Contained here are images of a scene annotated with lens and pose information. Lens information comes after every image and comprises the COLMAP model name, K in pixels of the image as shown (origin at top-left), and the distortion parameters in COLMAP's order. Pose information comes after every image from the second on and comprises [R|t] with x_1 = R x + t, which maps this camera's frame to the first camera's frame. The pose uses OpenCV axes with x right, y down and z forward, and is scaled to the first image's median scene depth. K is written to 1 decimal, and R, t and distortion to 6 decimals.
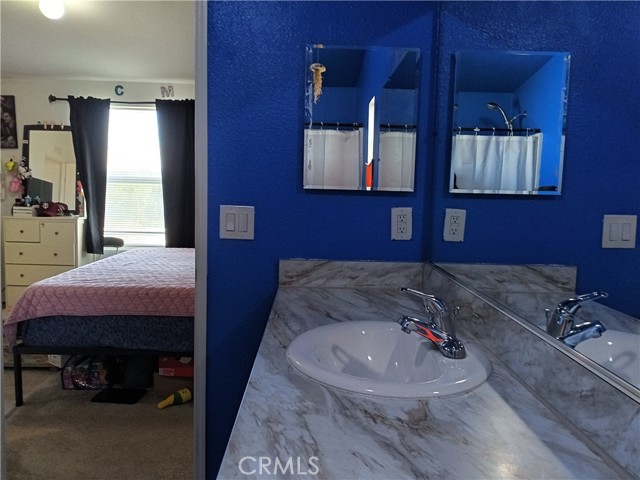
lens RADIAL K [[521.6, 0, 320.0], [0, 521.6, 240.0], [0, 0, 1]] dist [0.086658, -0.150139]
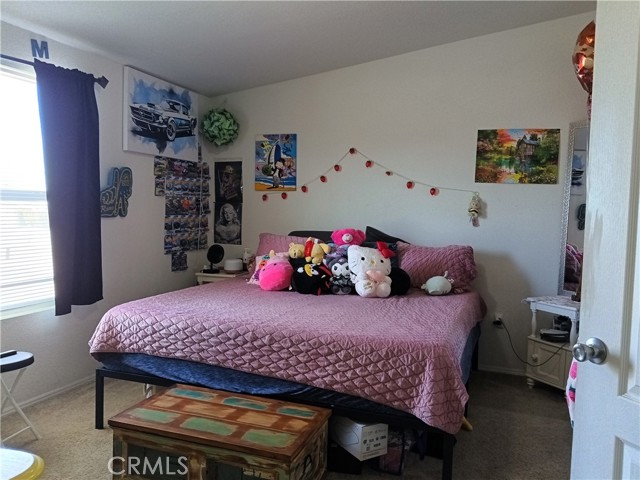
lens RADIAL K [[521.6, 0, 320.0], [0, 521.6, 240.0], [0, 0, 1]] dist [0.086658, -0.150139]
pose [[0.374268, -0.073253, 0.924423, -0.749836], [0.070028, 0.996261, 0.050593, -0.071477], [-0.924673, 0.045801, 0.377998, 0.485758]]
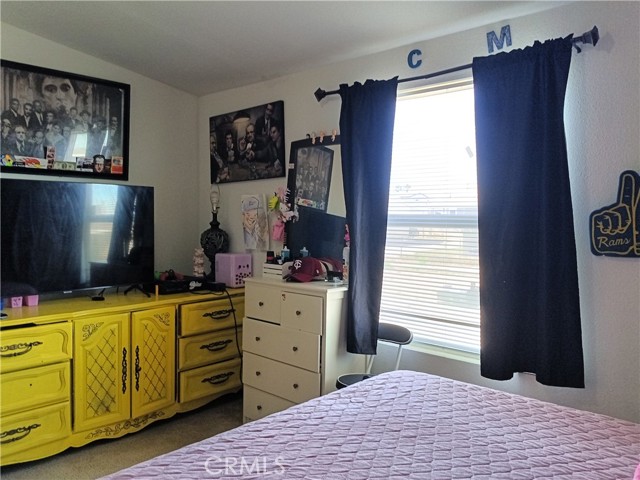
lens RADIAL K [[521.6, 0, 320.0], [0, 521.6, 240.0], [0, 0, 1]] dist [0.086658, -0.150139]
pose [[0.724342, 0.016737, -0.689238, -0.071459], [-0.055317, 0.997893, -0.033901, -0.071845], [0.687219, 0.062682, 0.723741, 0.549603]]
